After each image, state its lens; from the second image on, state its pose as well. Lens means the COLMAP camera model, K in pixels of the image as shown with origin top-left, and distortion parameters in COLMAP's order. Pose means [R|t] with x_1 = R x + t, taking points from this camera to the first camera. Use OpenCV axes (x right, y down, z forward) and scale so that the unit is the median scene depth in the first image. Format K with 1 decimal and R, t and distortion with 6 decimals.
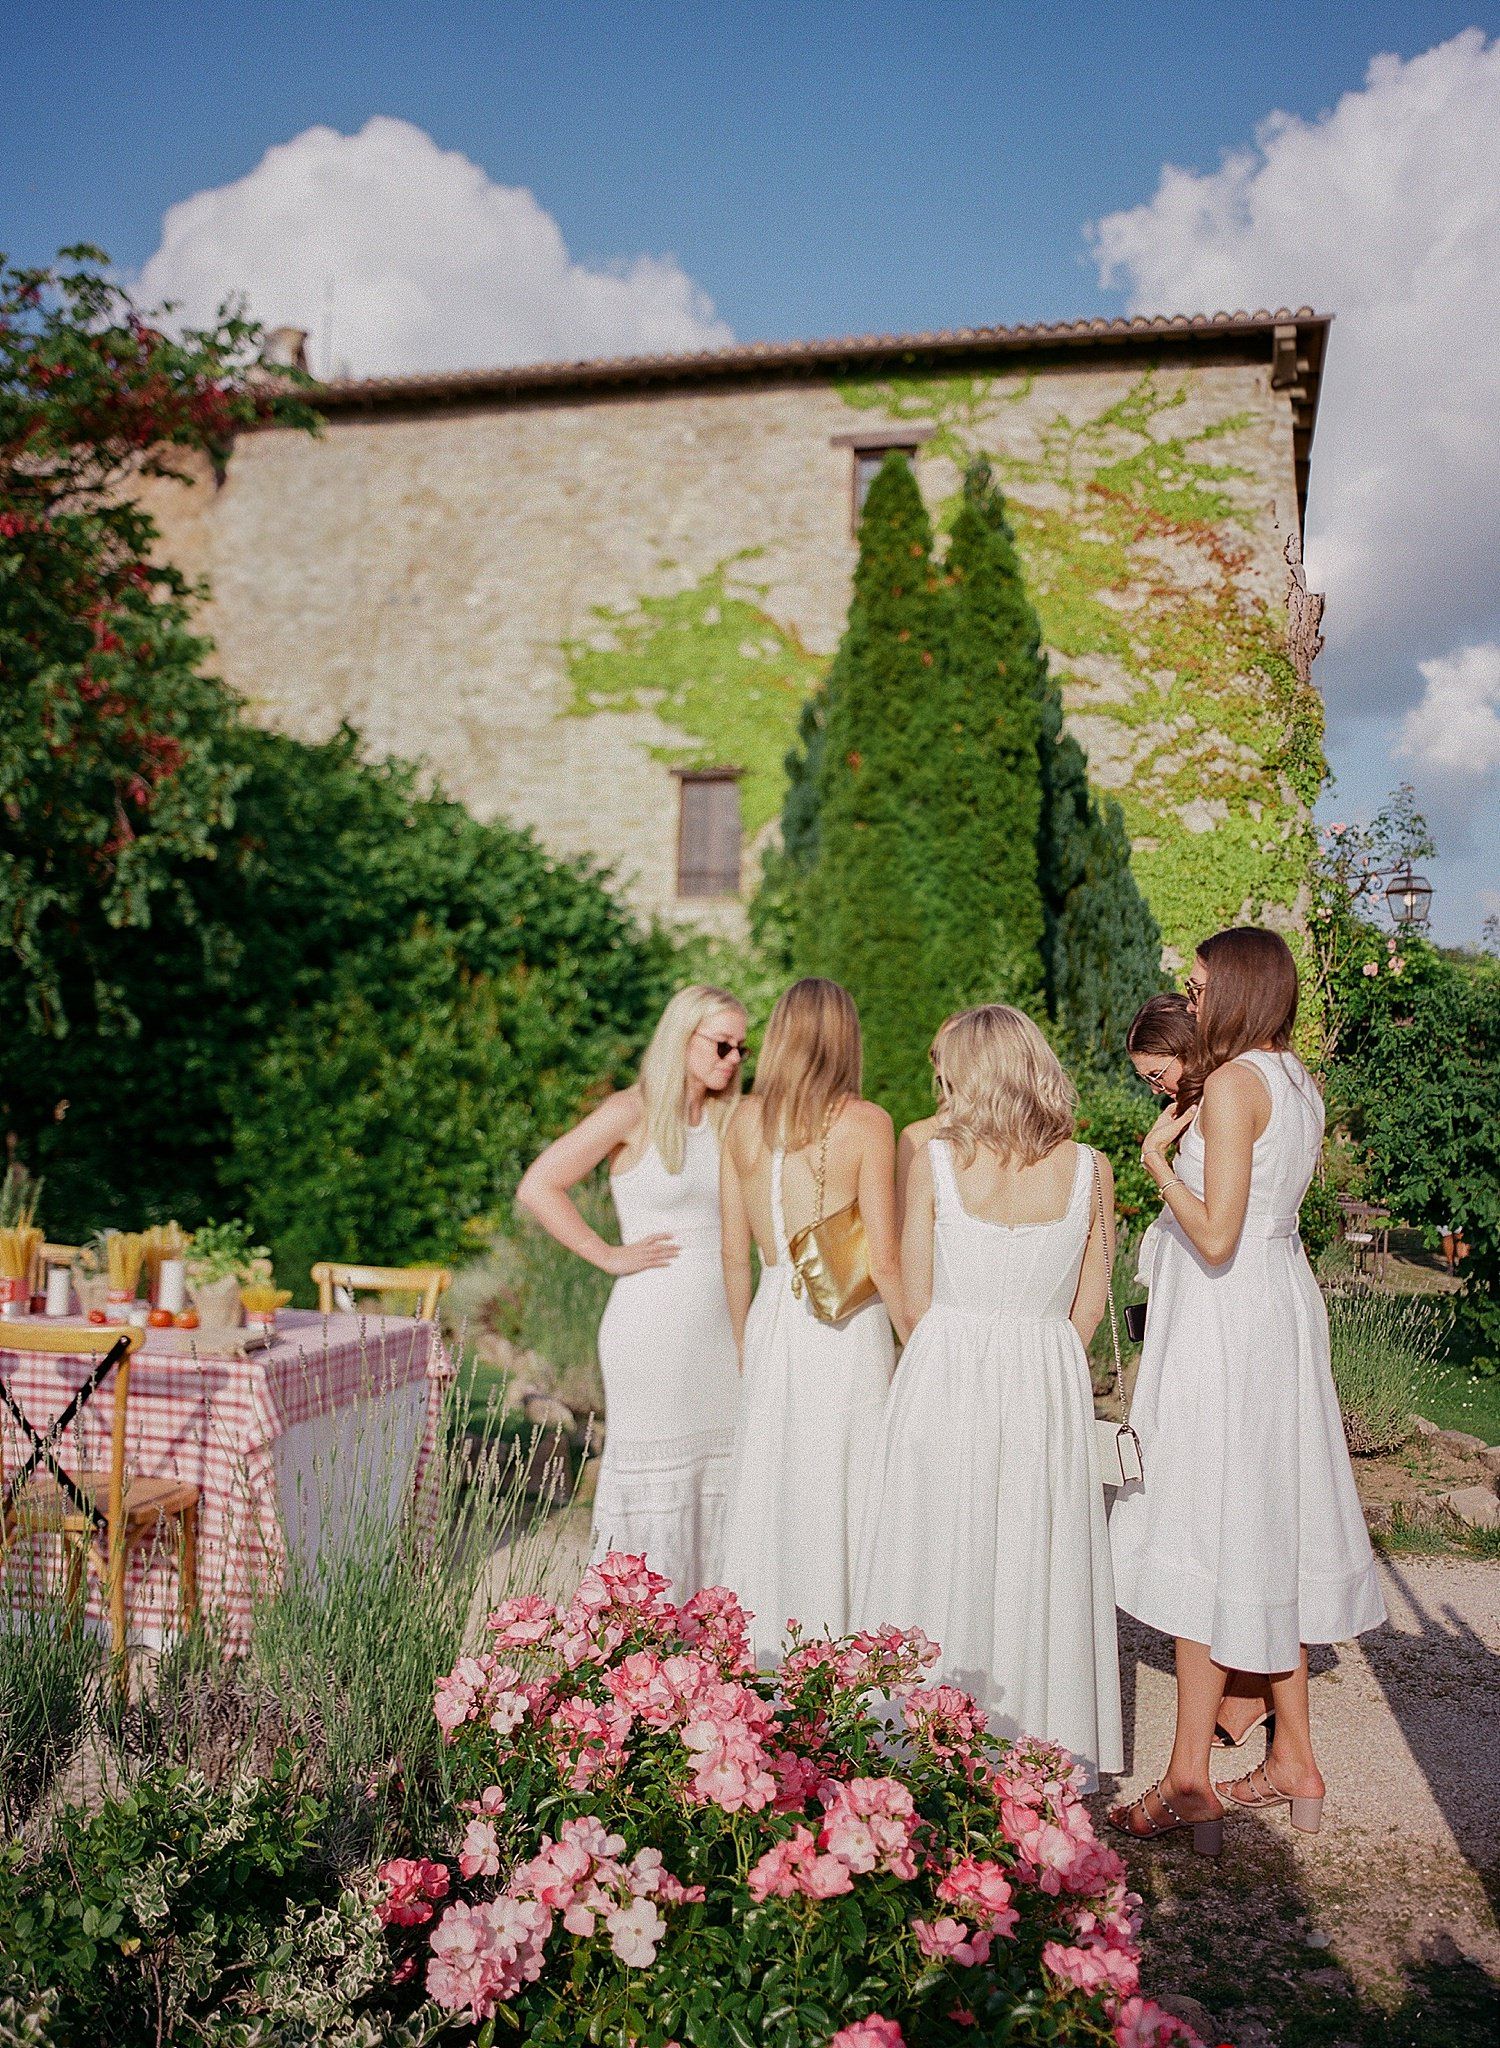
lens RADIAL K [[2092.3, 0, 816.4], [0, 2092.3, 1025.2], [0, 0, 1]] dist [-0.166091, 0.505699]
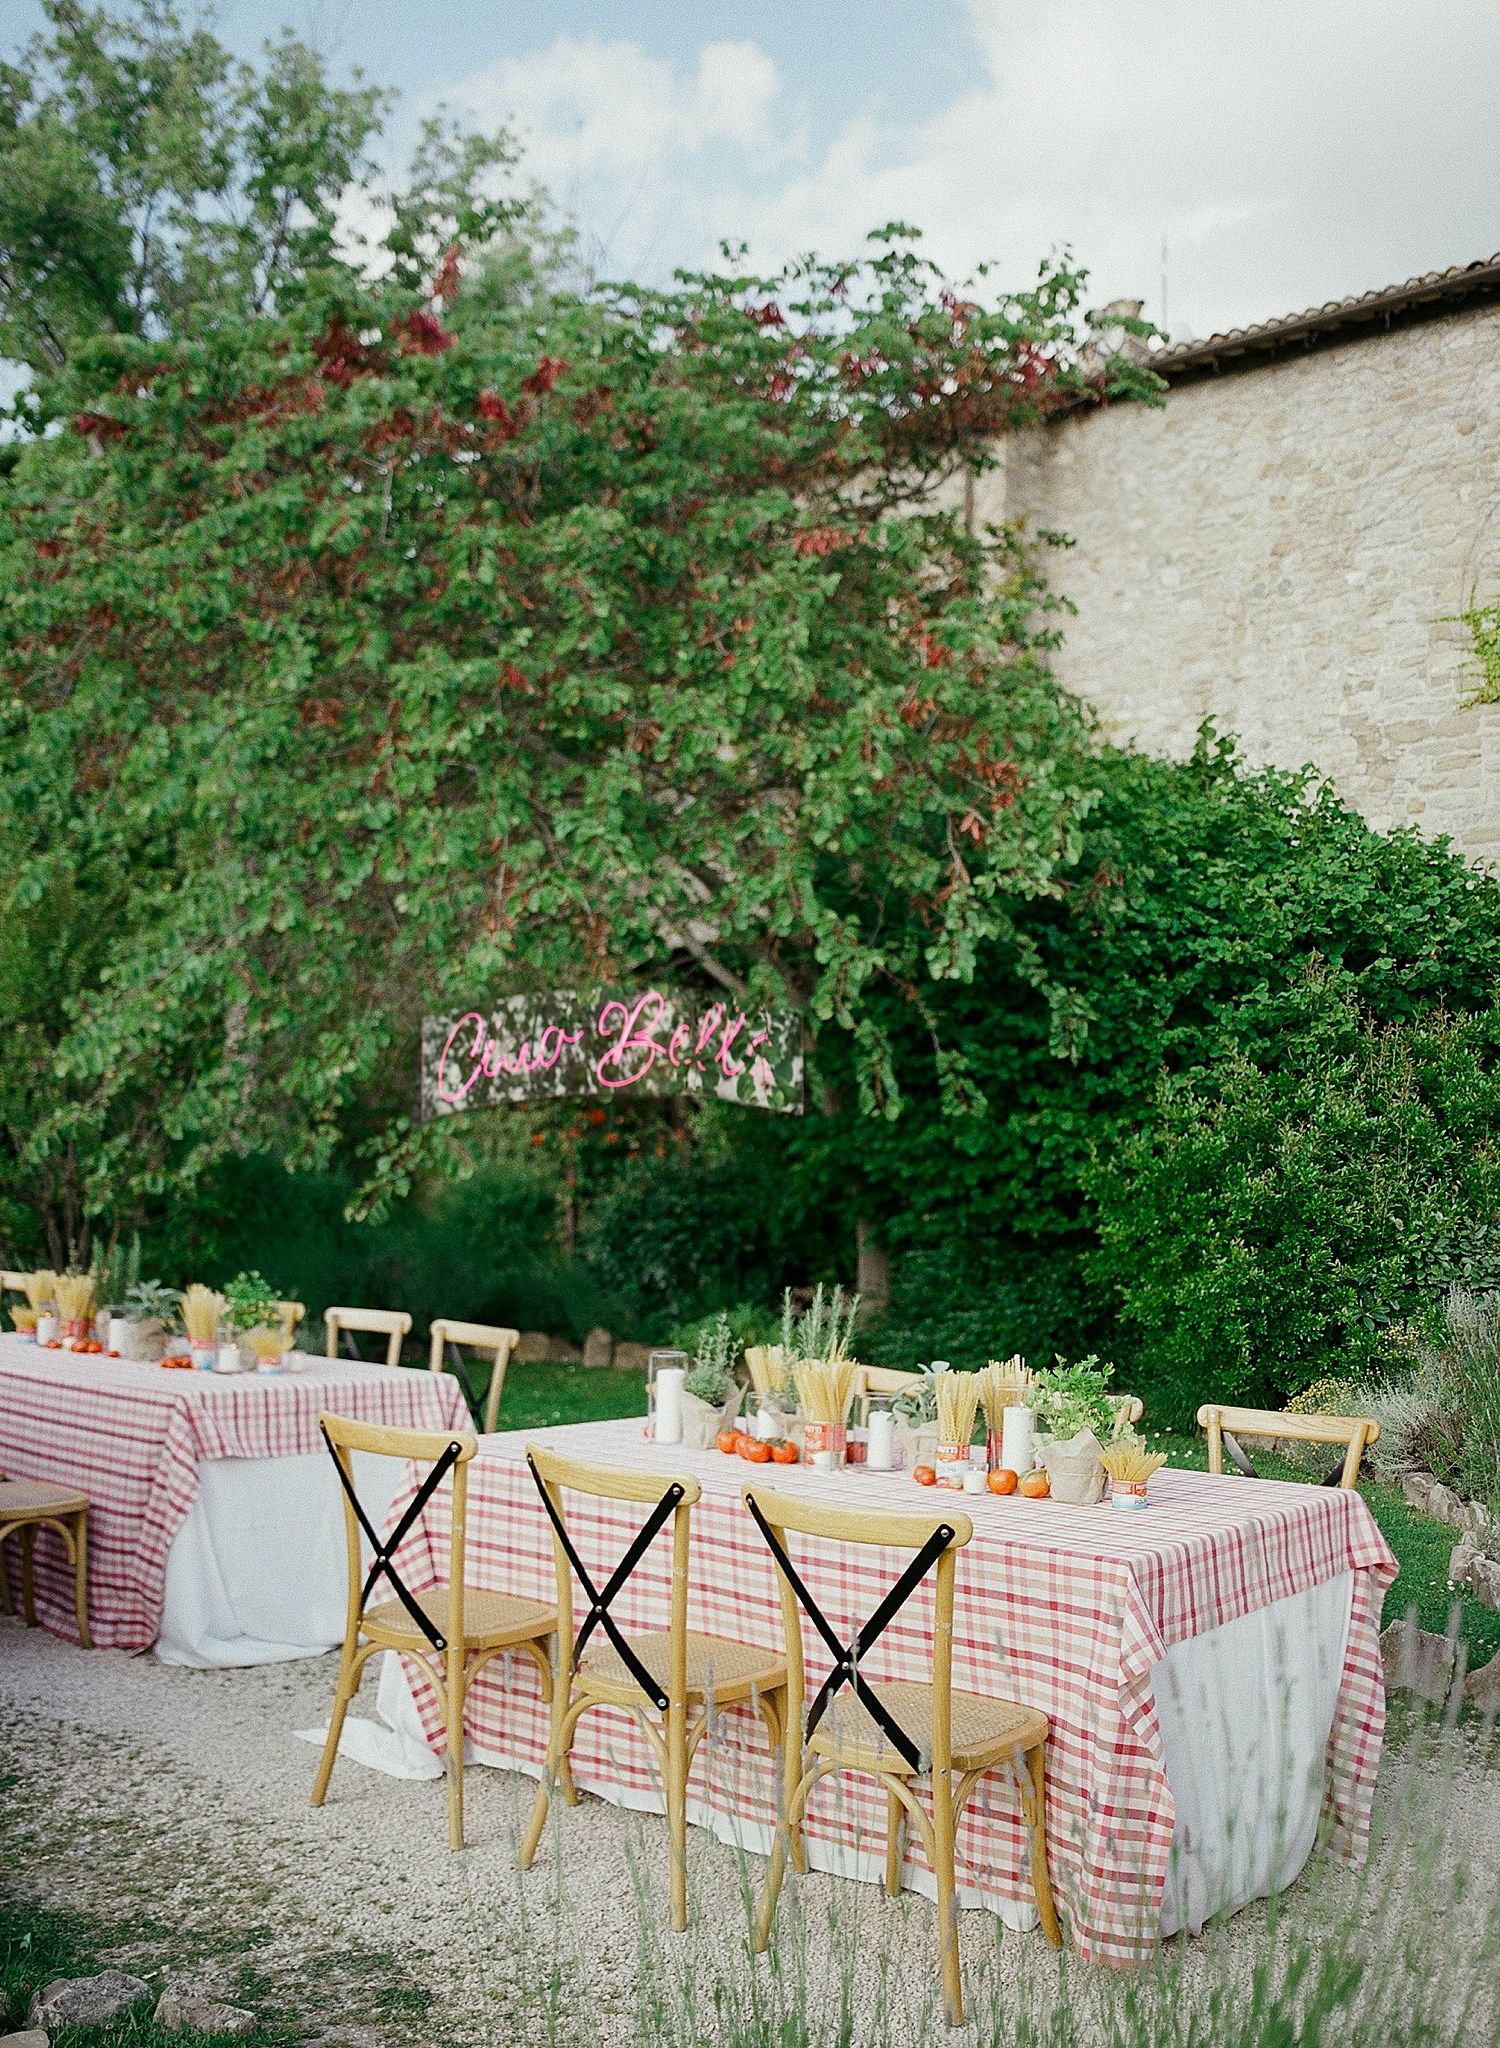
lens RADIAL K [[2092.3, 0, 816.4], [0, 2092.3, 1025.2], [0, 0, 1]] dist [-0.166091, 0.505699]
pose [[0.913480, -0.047383, -0.404115, -0.039548], [0.035065, 0.998669, -0.037832, -0.000641], [0.405369, 0.020388, 0.913926, 0.173338]]
